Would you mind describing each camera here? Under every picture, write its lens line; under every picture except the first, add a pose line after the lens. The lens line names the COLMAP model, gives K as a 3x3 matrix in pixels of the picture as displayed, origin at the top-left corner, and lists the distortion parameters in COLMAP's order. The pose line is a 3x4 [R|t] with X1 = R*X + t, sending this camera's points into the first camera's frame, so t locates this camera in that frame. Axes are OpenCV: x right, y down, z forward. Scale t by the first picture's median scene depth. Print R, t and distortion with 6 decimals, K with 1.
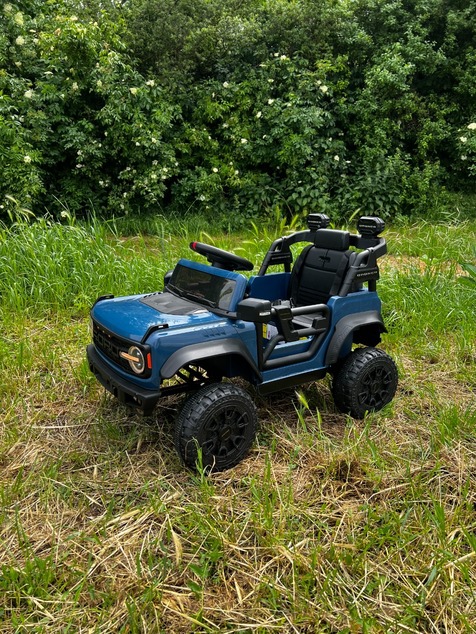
lens RADIAL K [[490.2, 0, 240.3], [0, 490.2, 319.4], [0, 0, 1]] dist [0.042233, -0.051591]
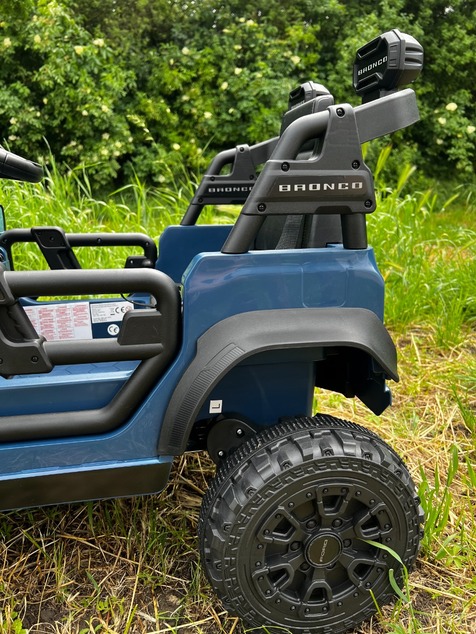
lens RADIAL K [[480.9, 0, 231.4], [0, 480.9, 314.5], [0, 0, 1]] dist [0.035313, -0.051776]
pose [[0.993183, -0.018847, 0.115030, -0.057364], [0.019034, 0.999819, -0.000529, -0.005308], [-0.114999, 0.002715, 0.993362, 0.141438]]
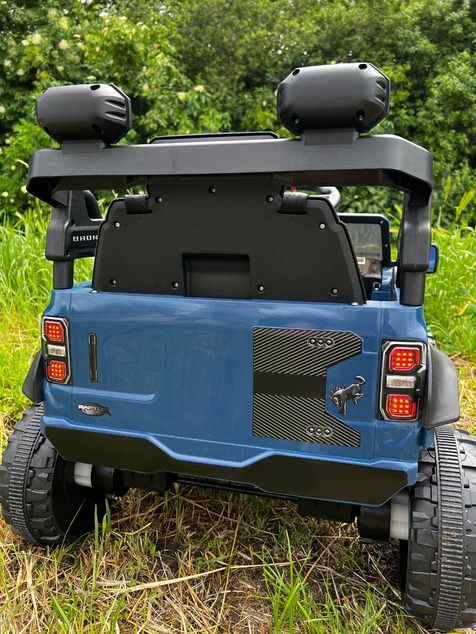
lens RADIAL K [[480.8, 0, 237.5], [0, 480.8, 308.3], [0, 0, 1]] dist [0.036524, -0.049514]
pose [[0.998912, 0.027627, -0.037559, -0.061323], [-0.030262, 0.996981, -0.071502, -0.002431], [0.035470, 0.072561, 0.996733, 0.118265]]
